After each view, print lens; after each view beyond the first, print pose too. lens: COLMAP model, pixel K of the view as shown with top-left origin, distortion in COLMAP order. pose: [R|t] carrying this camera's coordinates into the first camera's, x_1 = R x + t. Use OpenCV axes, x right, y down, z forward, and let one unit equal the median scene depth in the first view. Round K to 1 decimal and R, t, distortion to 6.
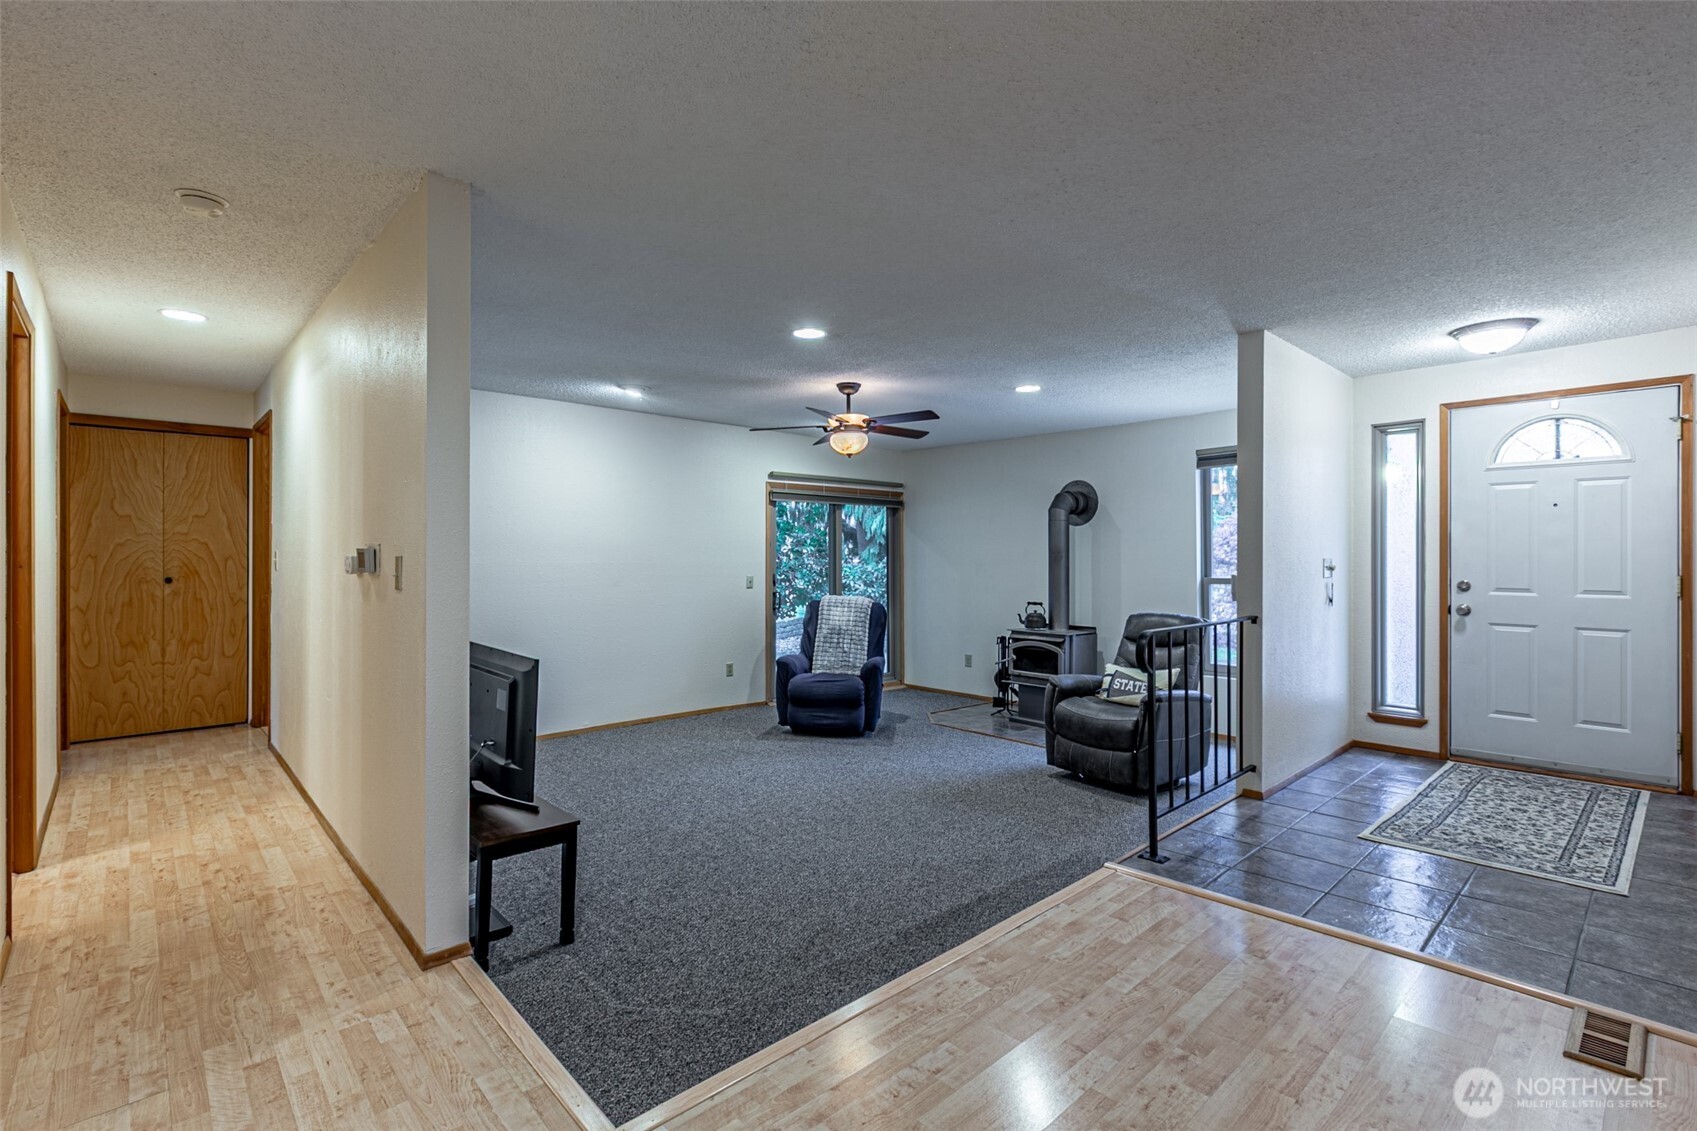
lens RADIAL K [[779.3, 0, 848.1], [0, 779.3, 548.2], [0, 0, 1]] dist [0.004804, -0.003625]
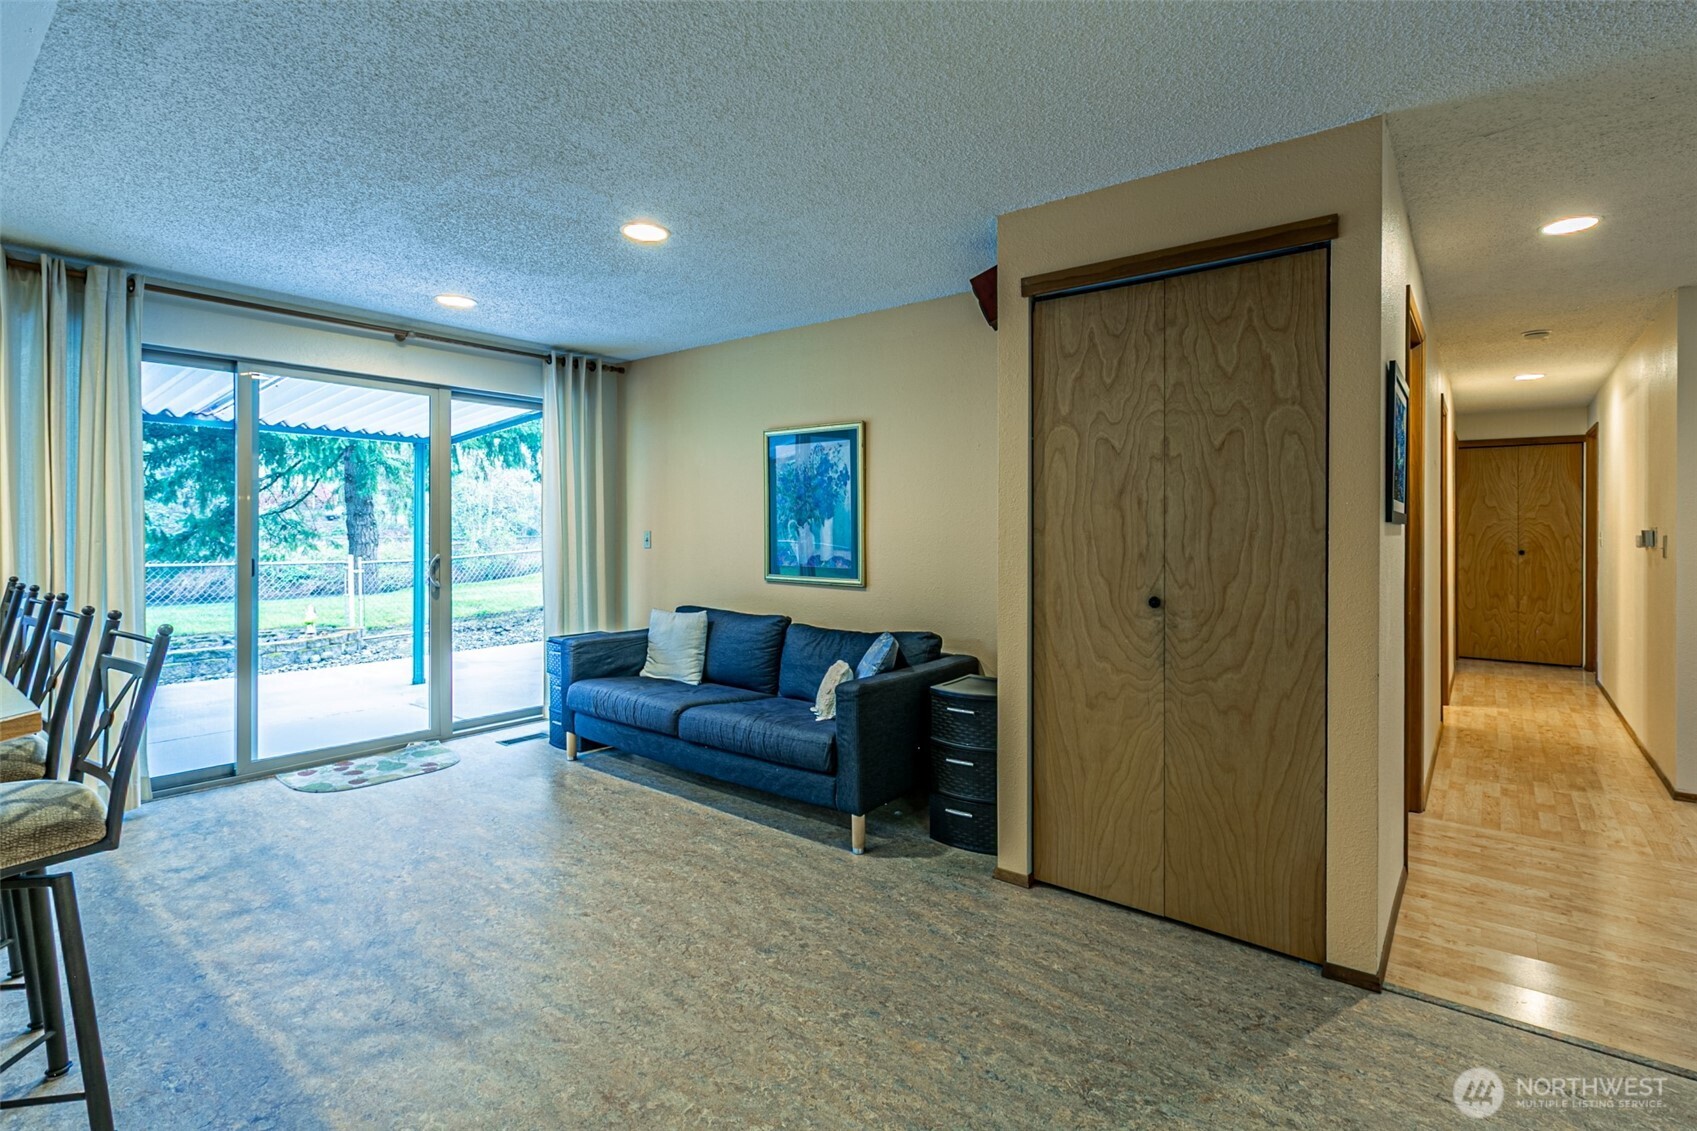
lens RADIAL K [[779.3, 0, 891.3], [0, 779.3, 534.3], [0, 0, 1]] dist [0.004804, -0.003625]
pose [[0.170776, 0.004479, -0.985300, 0.320903], [0.003708, 0.999980, 0.005189, -0.002636], [0.985303, -0.004540, 0.170756, -0.358194]]
